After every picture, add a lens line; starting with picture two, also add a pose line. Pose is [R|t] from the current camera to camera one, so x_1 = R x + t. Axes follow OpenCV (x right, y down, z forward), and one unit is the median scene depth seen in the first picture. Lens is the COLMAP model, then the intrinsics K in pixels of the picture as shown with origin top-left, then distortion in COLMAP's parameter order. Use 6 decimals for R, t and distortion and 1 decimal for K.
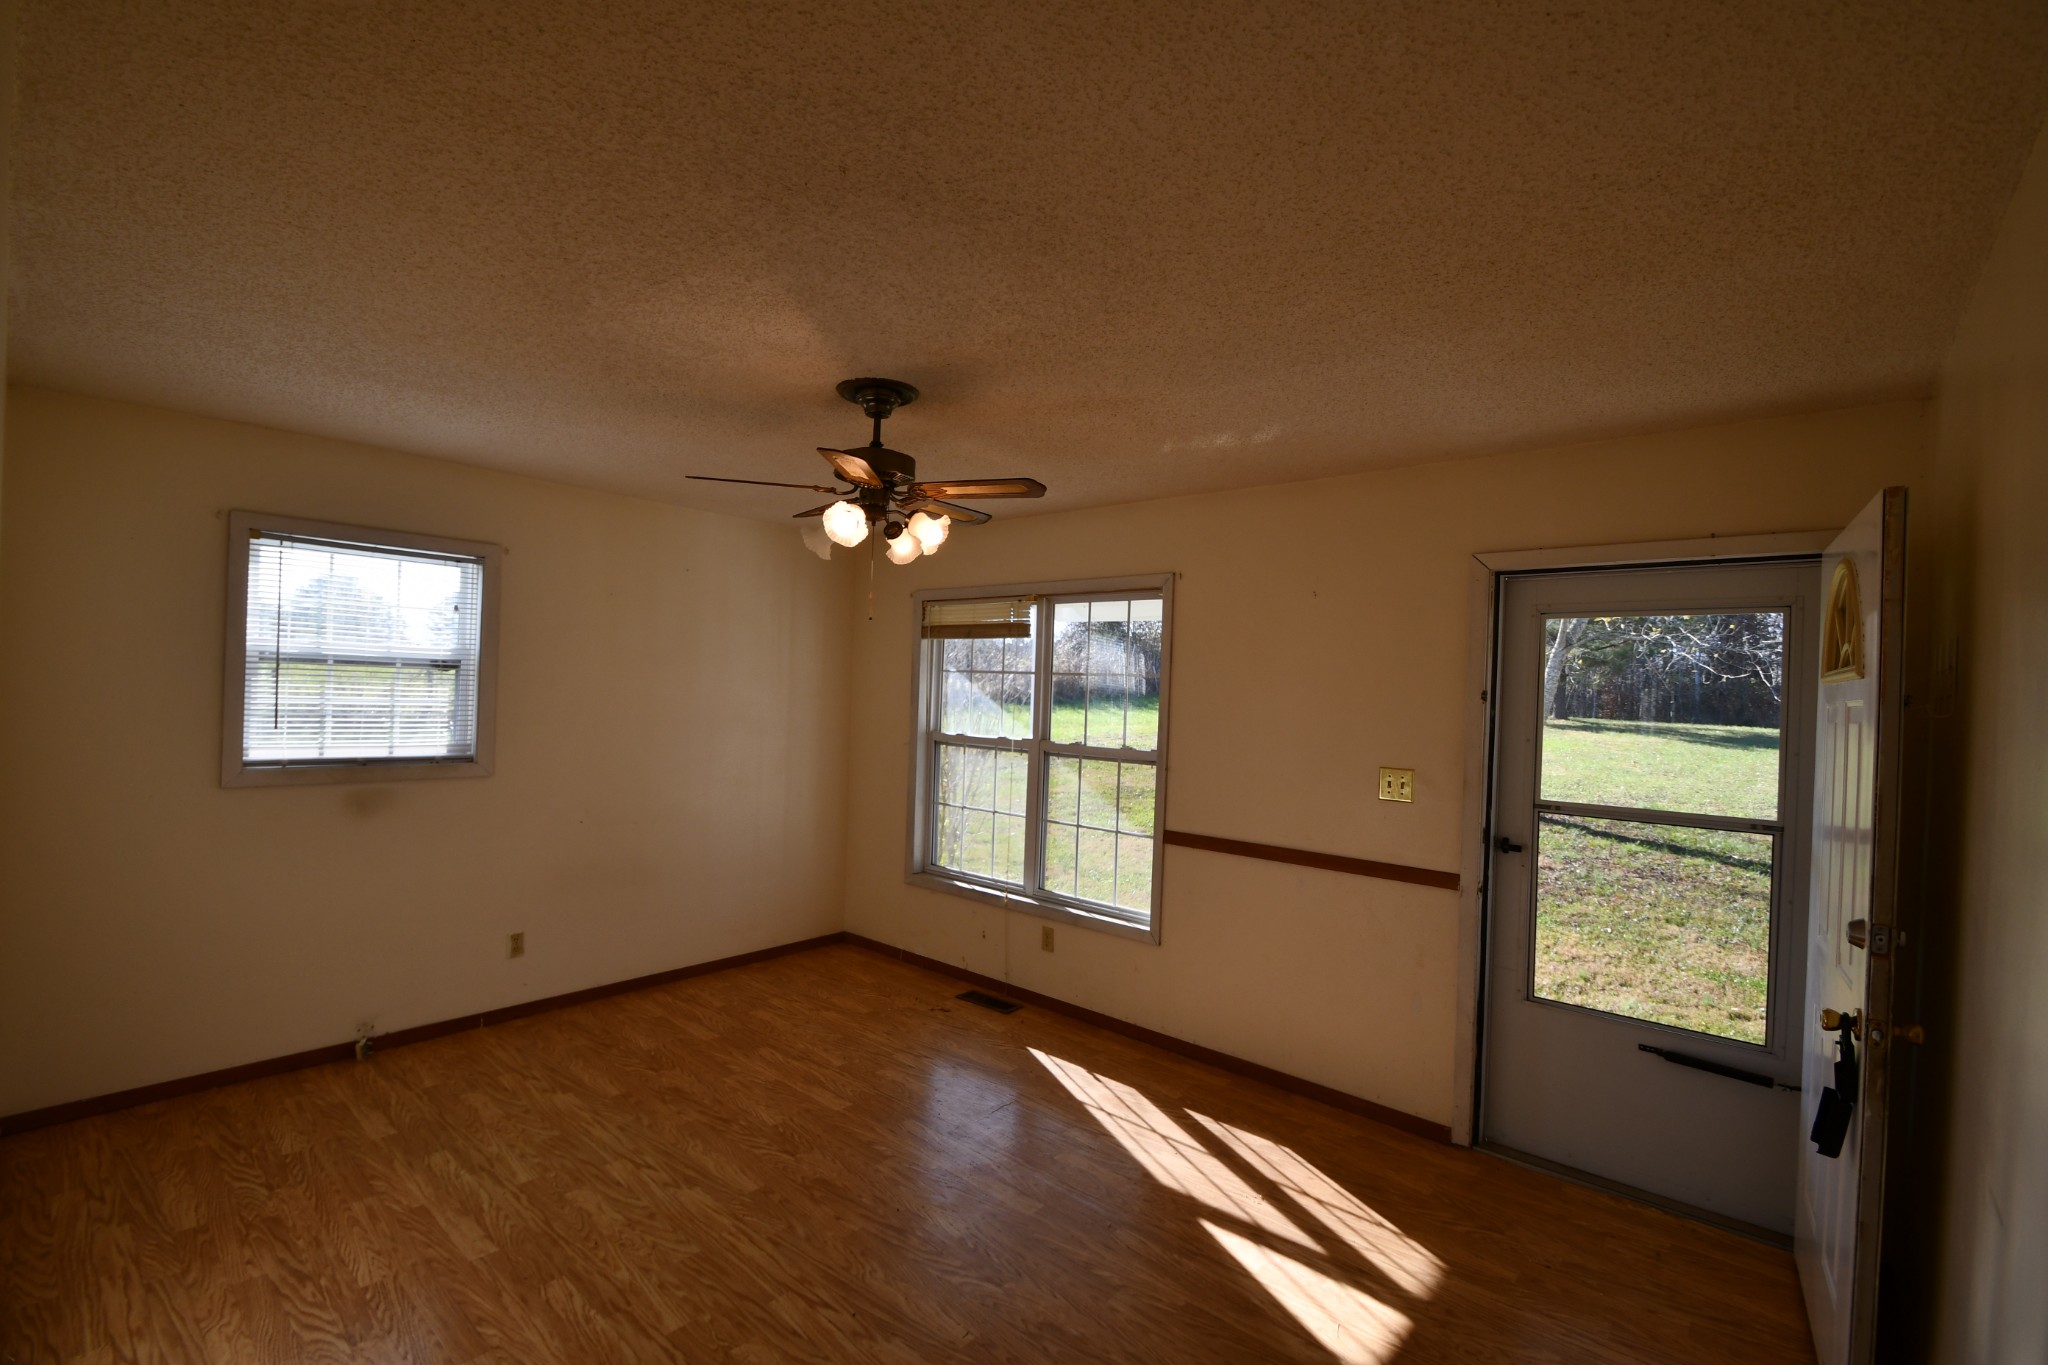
lens RADIAL K [[890.9, 0, 995.5], [0, 890.9, 694.3], [0, 0, 1]] dist [0.011046, -0.015754]
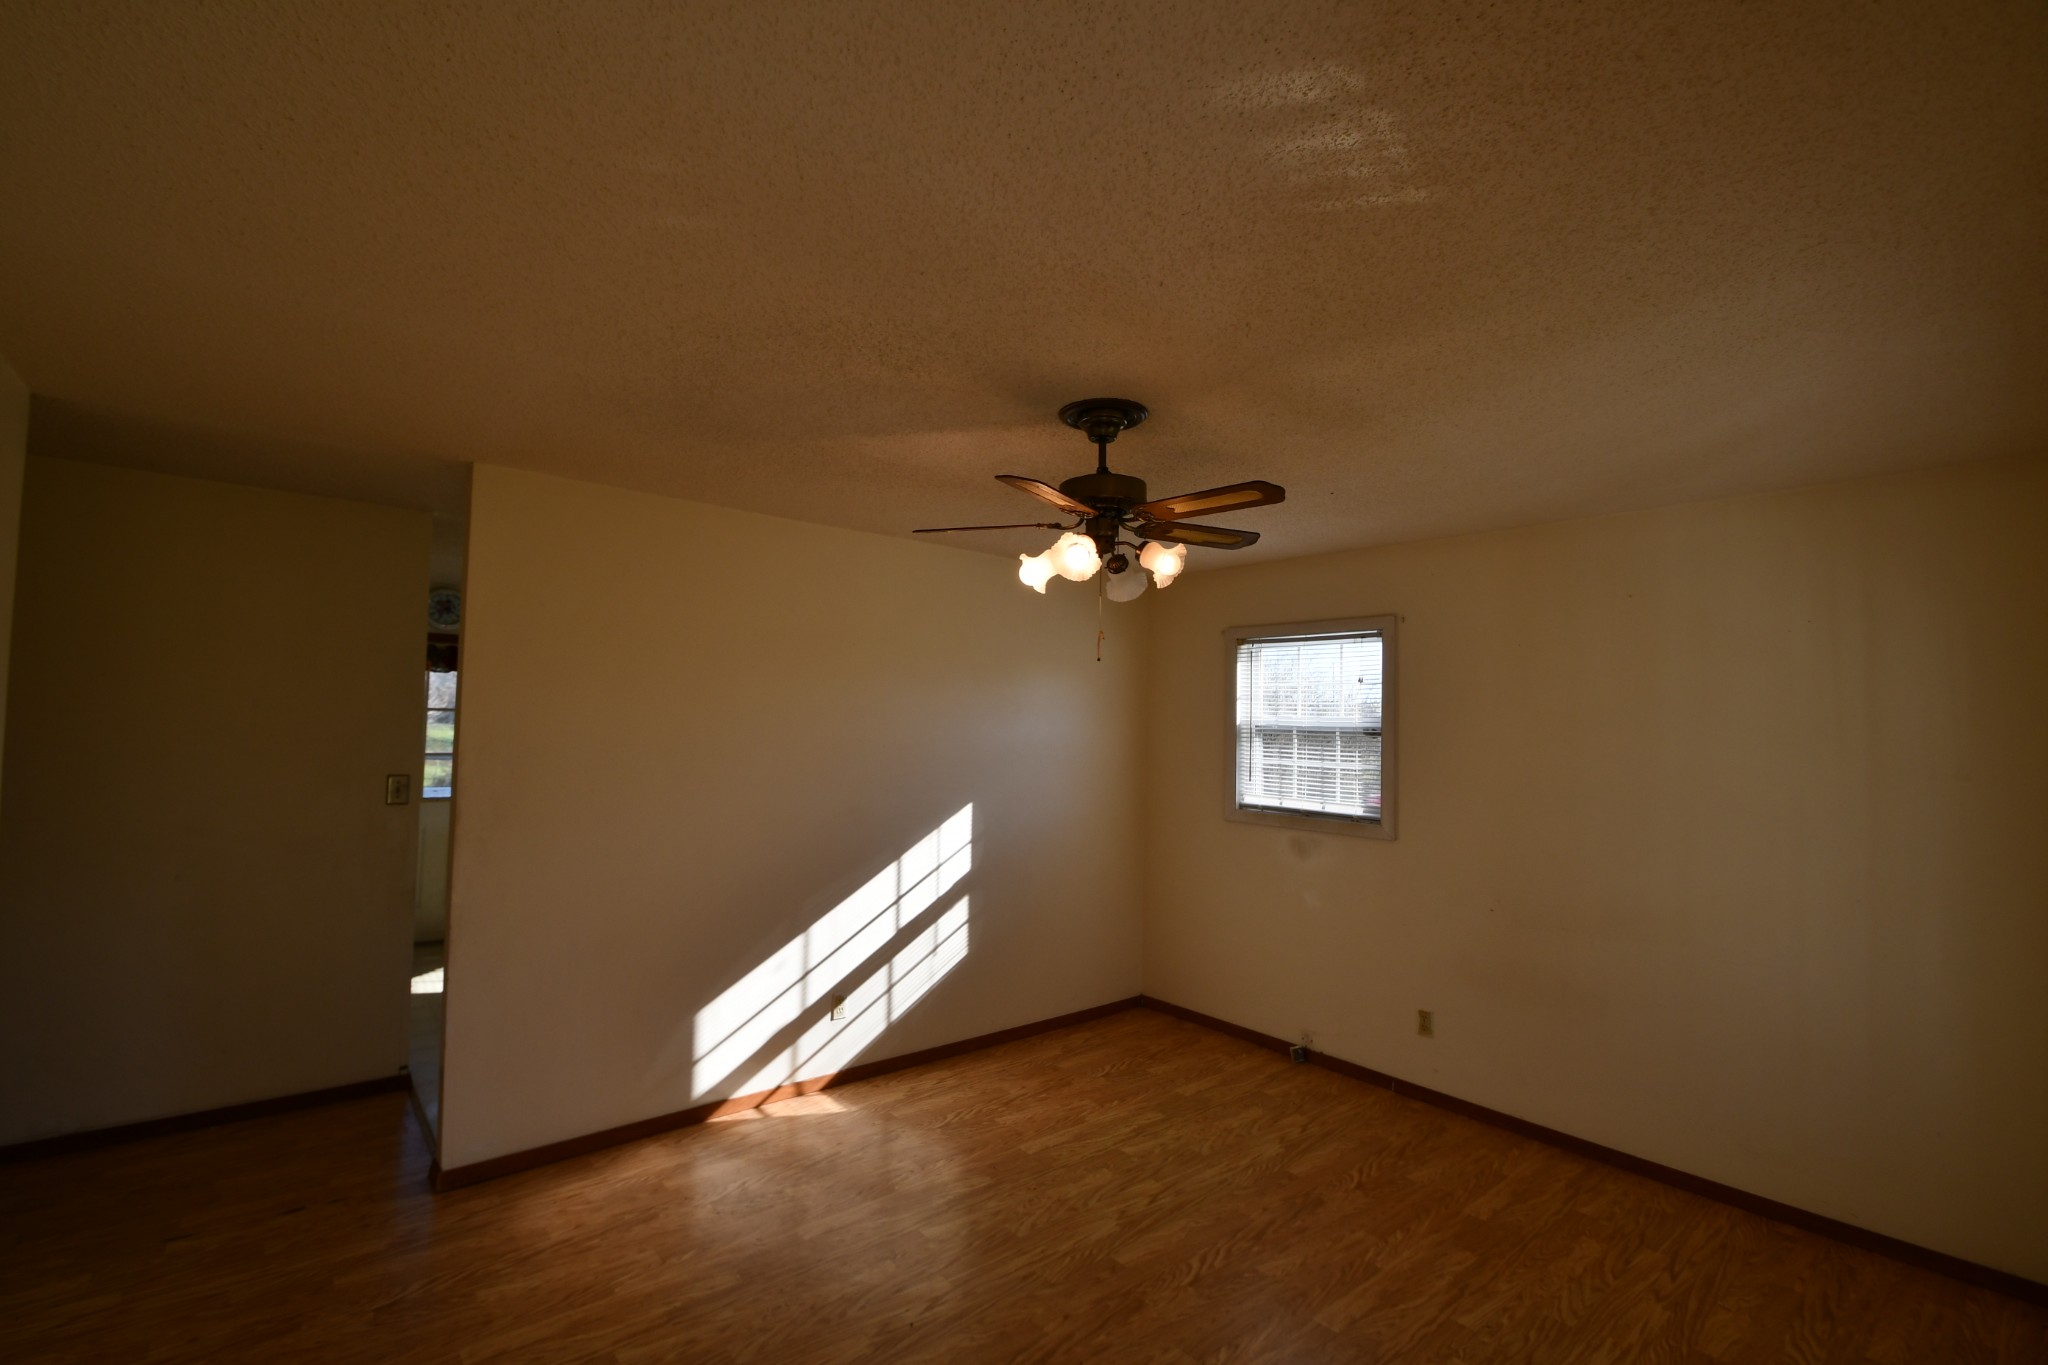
lens RADIAL K [[890.9, 0, 995.5], [0, 890.9, 694.3], [0, 0, 1]] dist [0.011046, -0.015754]
pose [[-0.166567, -0.079388, -0.982829, 0.621454], [-0.034736, 0.996607, -0.074614, 0.020770], [0.985418, 0.021712, -0.168759, 0.854123]]
